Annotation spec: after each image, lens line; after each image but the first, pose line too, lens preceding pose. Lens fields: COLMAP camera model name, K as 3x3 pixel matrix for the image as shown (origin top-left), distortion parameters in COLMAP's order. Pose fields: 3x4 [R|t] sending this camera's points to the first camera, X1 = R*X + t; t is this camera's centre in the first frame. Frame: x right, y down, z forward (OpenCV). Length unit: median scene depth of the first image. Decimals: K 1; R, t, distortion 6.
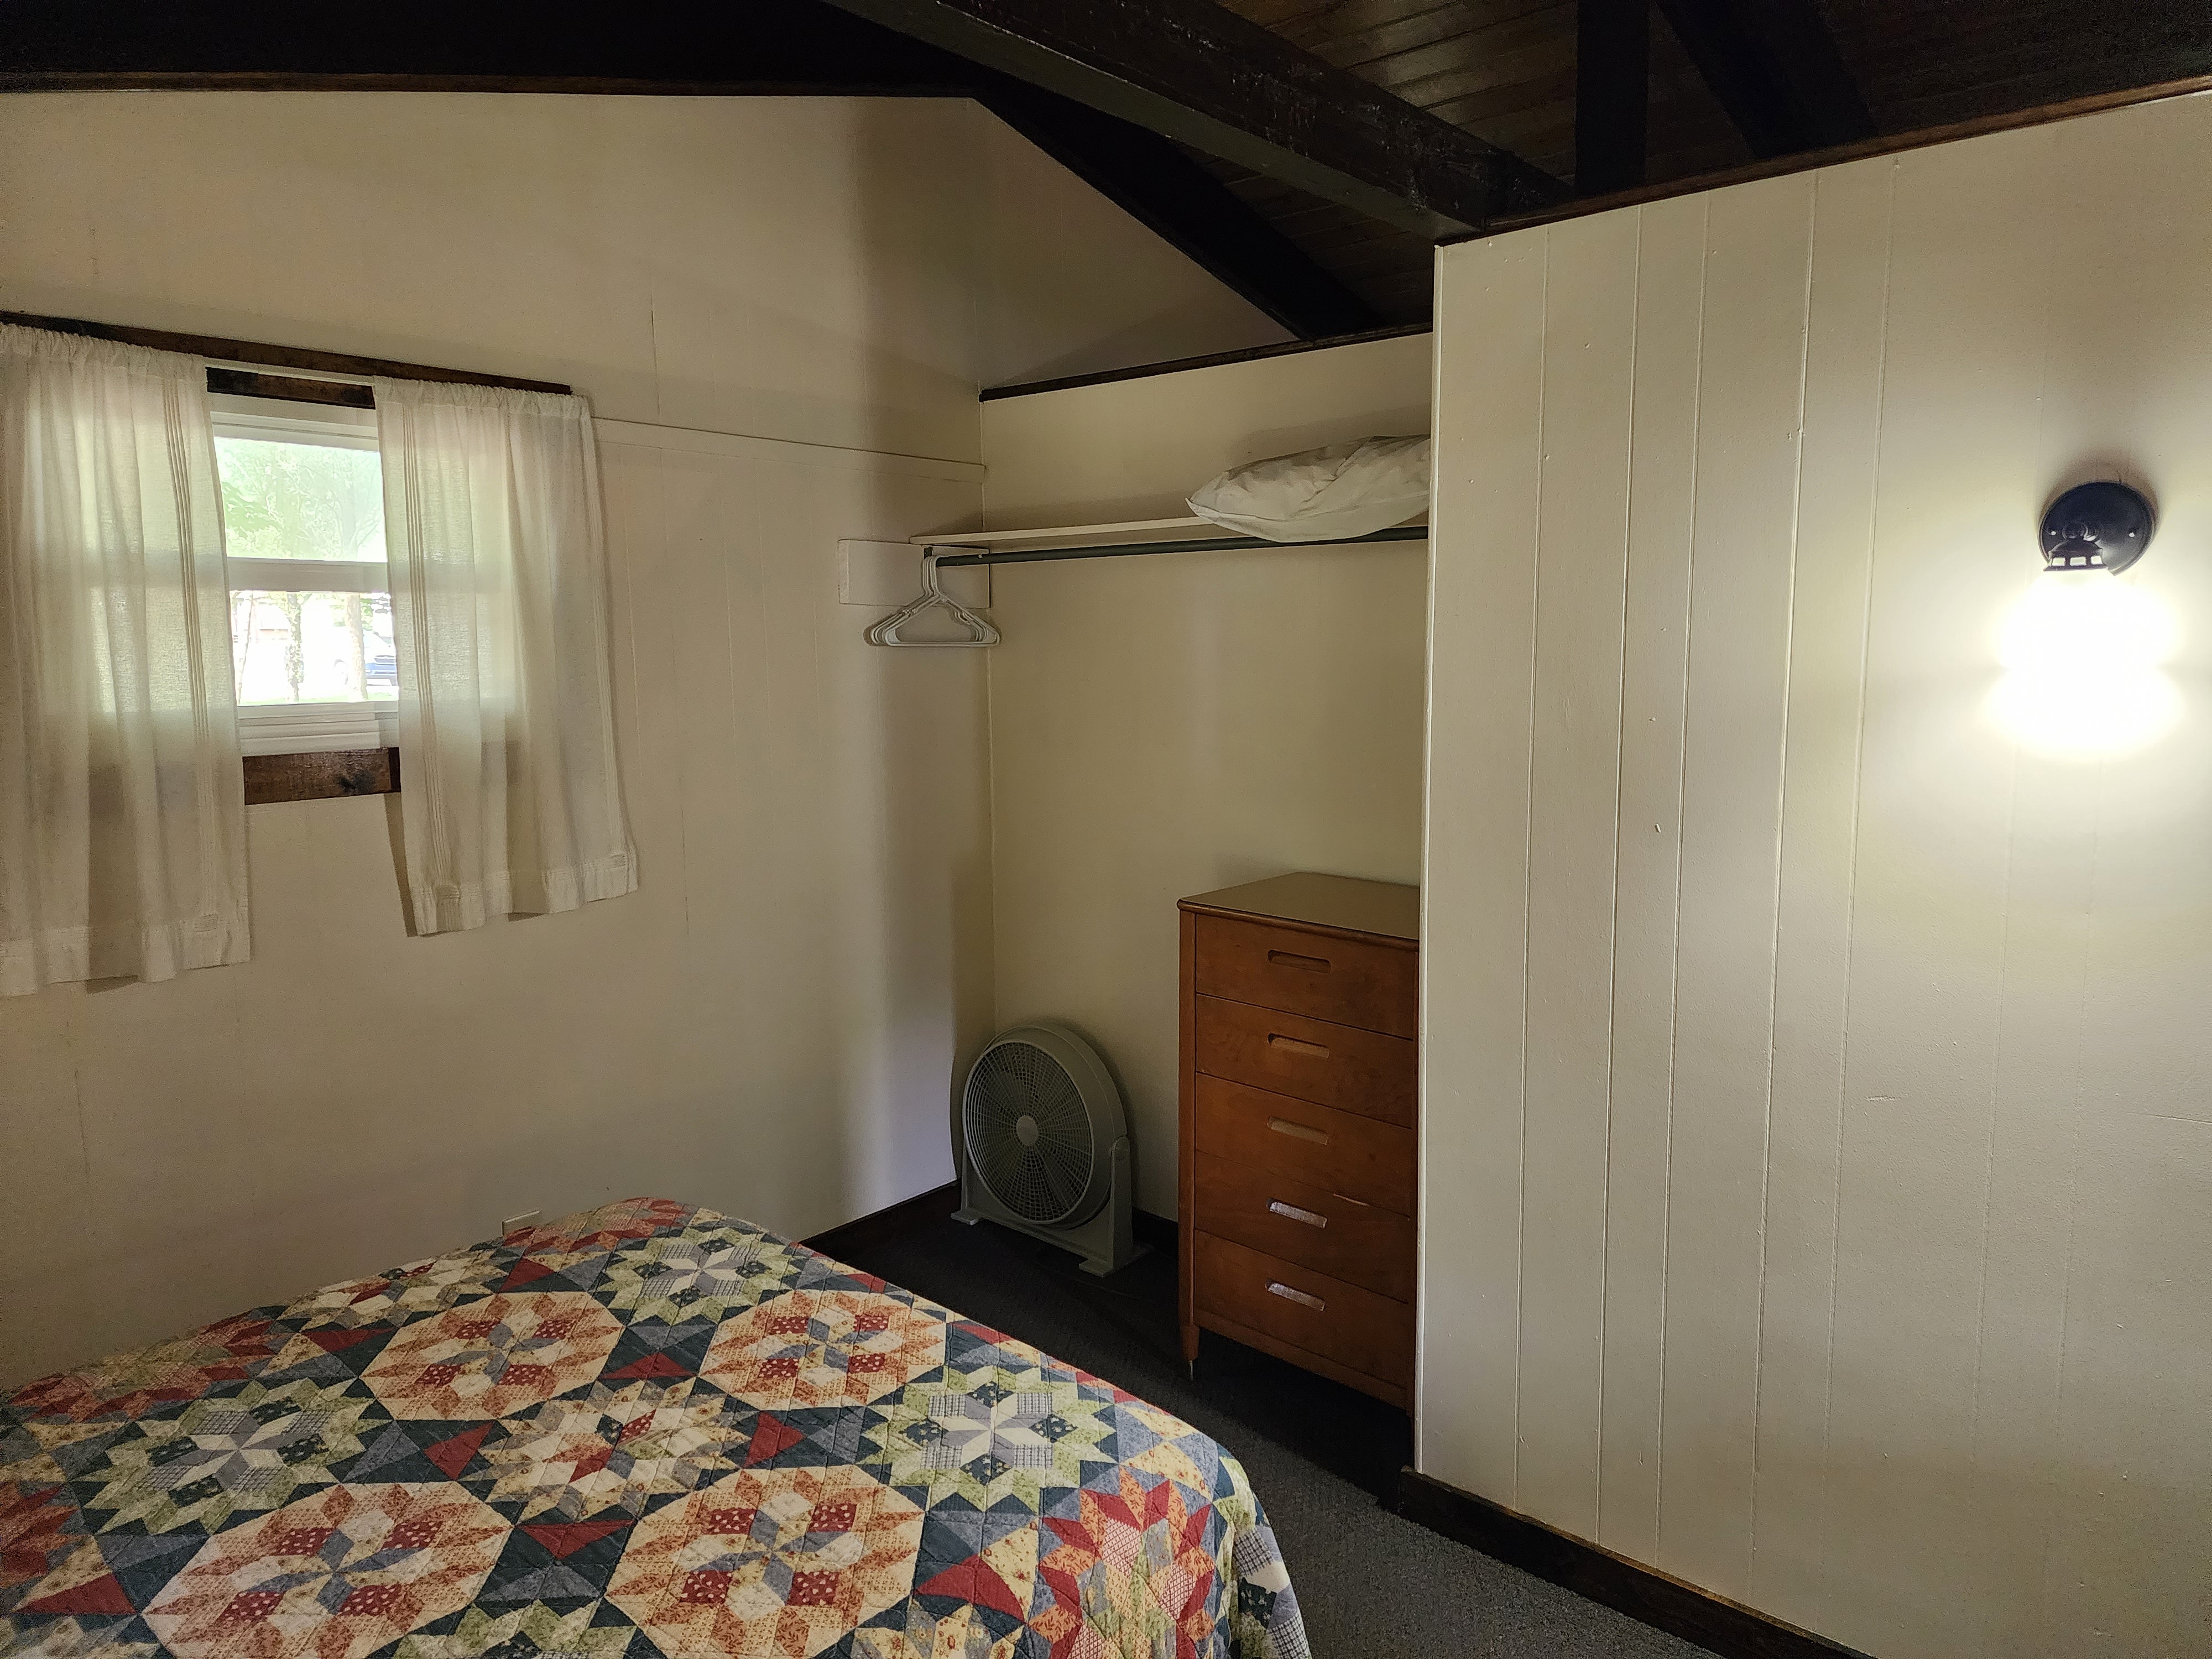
lens RADIAL K [[1474.1, 0, 1109.2], [0, 1474.1, 816.8], [0, 0, 1]] dist [0.071272, -0.071002]
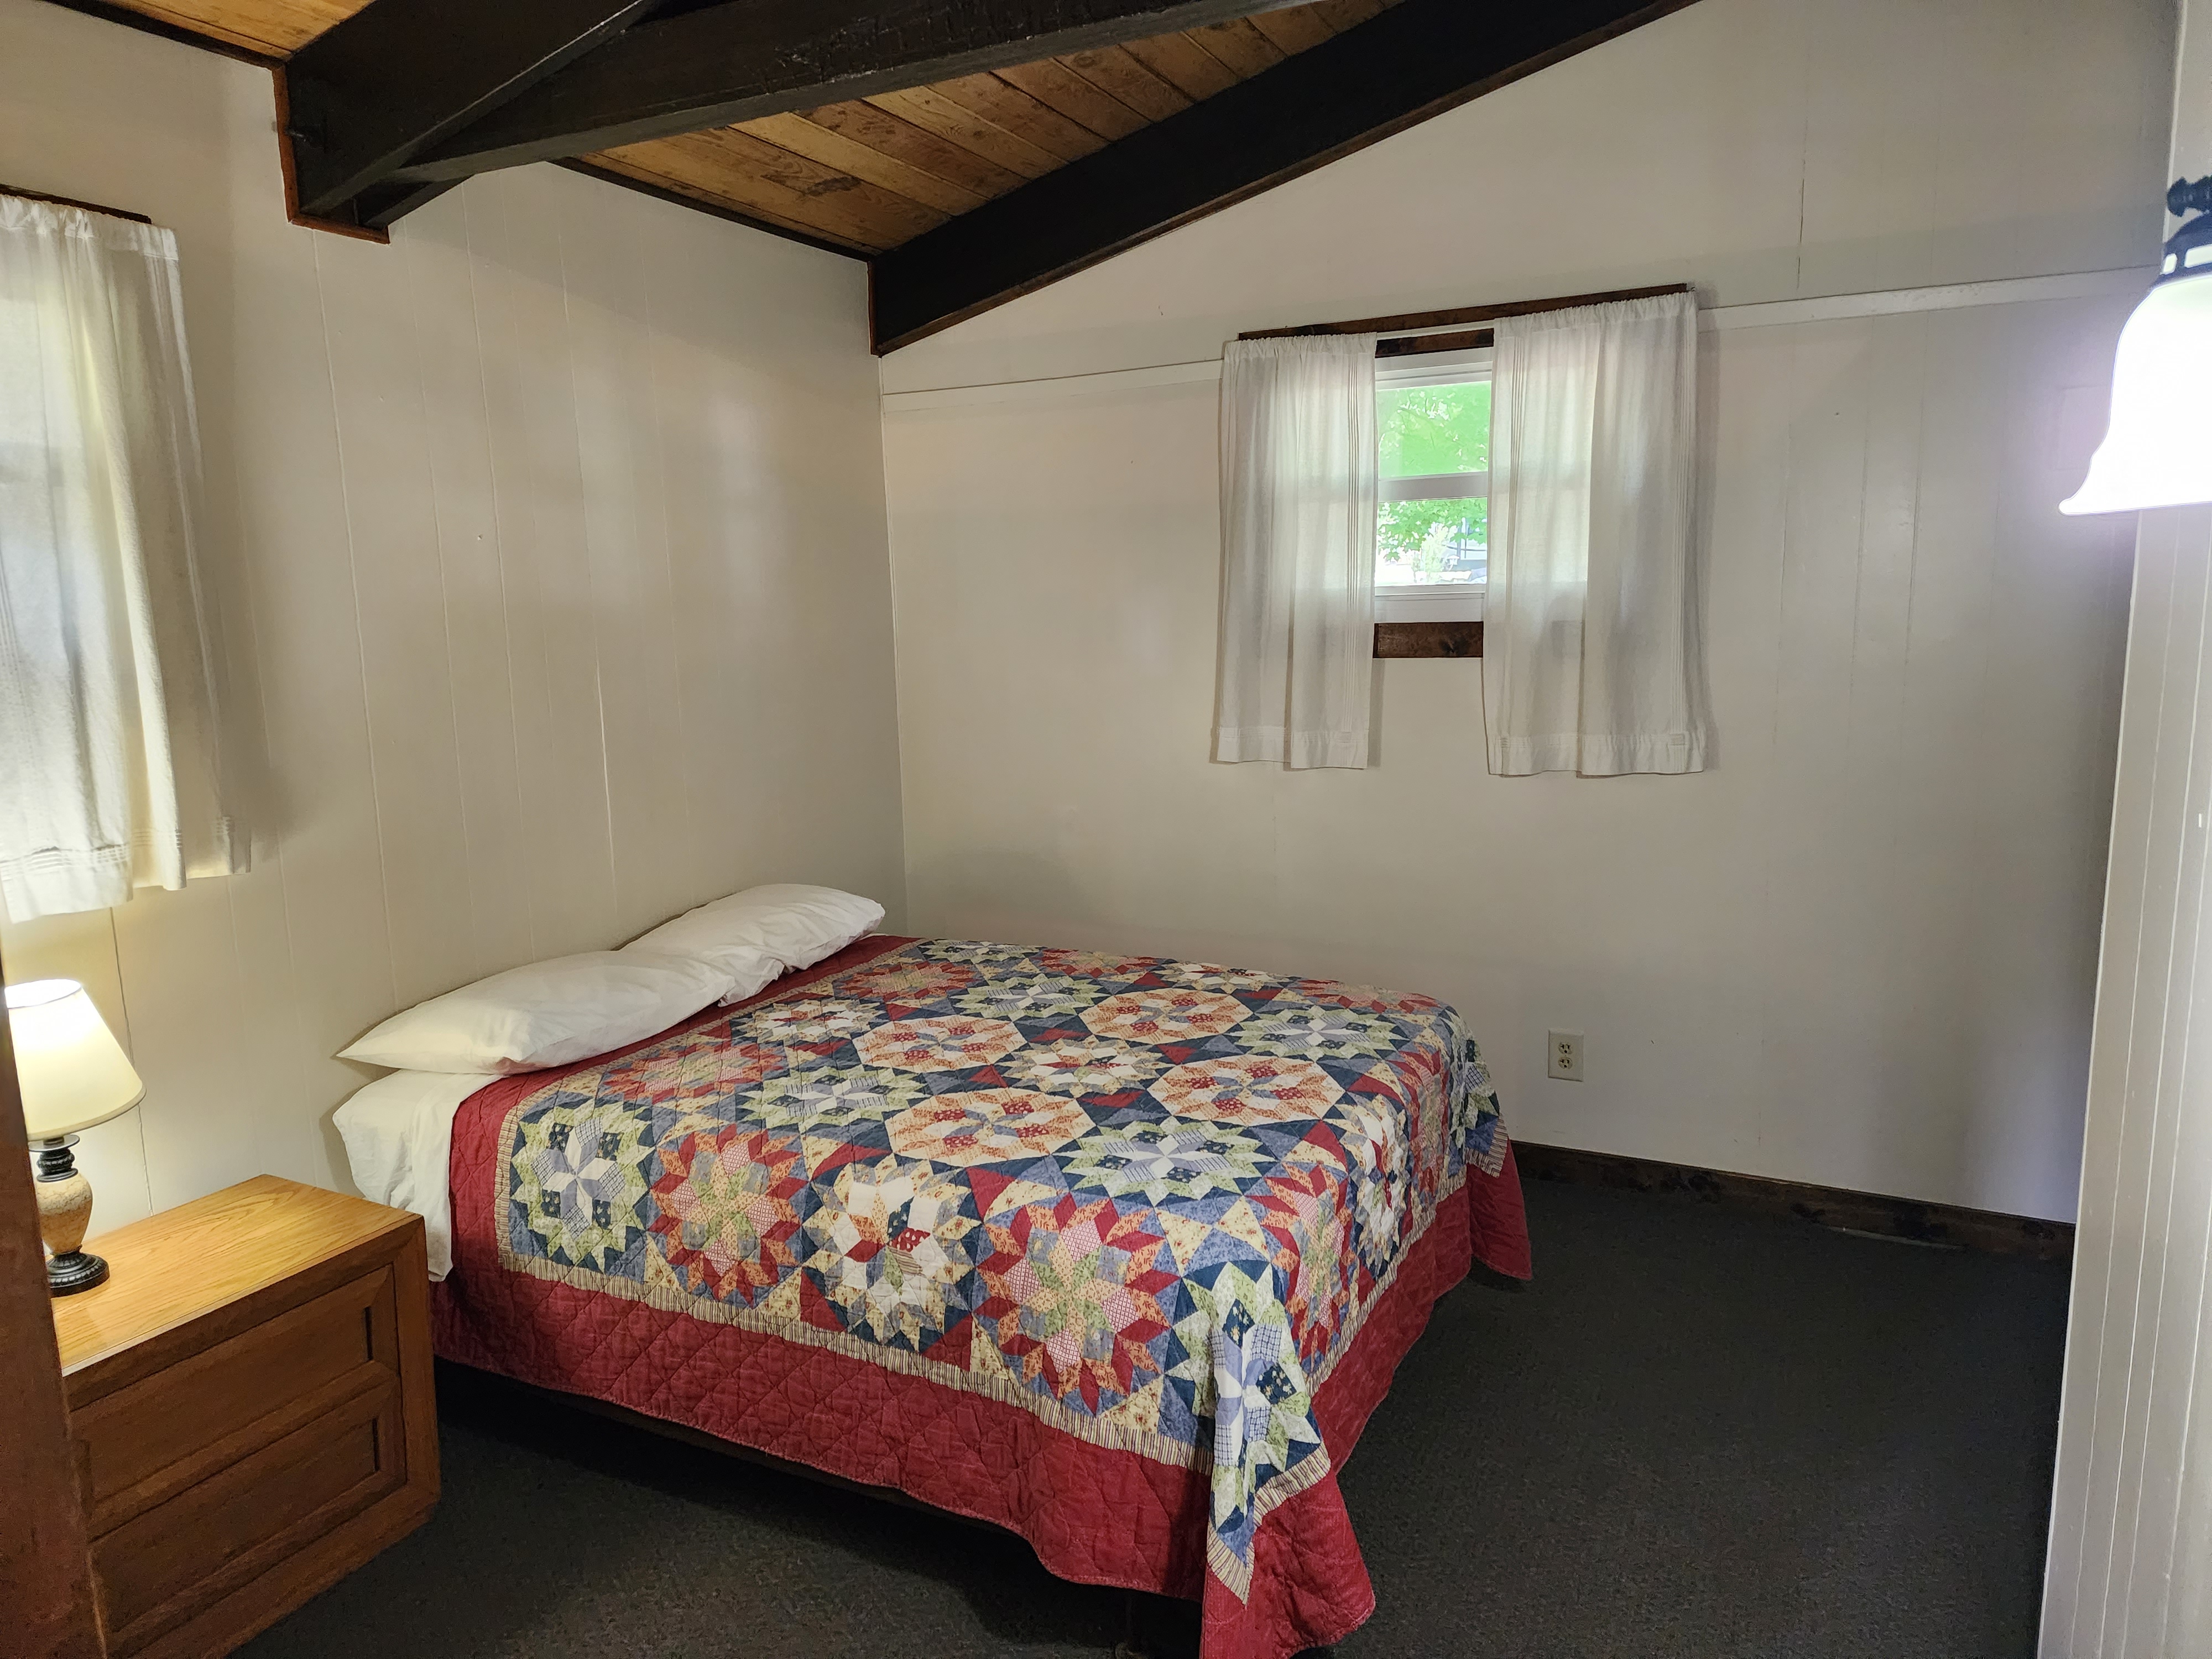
lens RADIAL K [[1461.2, 0, 1106.0], [0, 1461.2, 829.5], [0, 0, 1]] dist [0.071397, 0.000143]
pose [[0.242358, 0.169281, -0.955304, 0.963517], [-0.100561, 0.983740, 0.148808, -0.038408], [0.964961, 0.060001, 0.255440, 0.565225]]
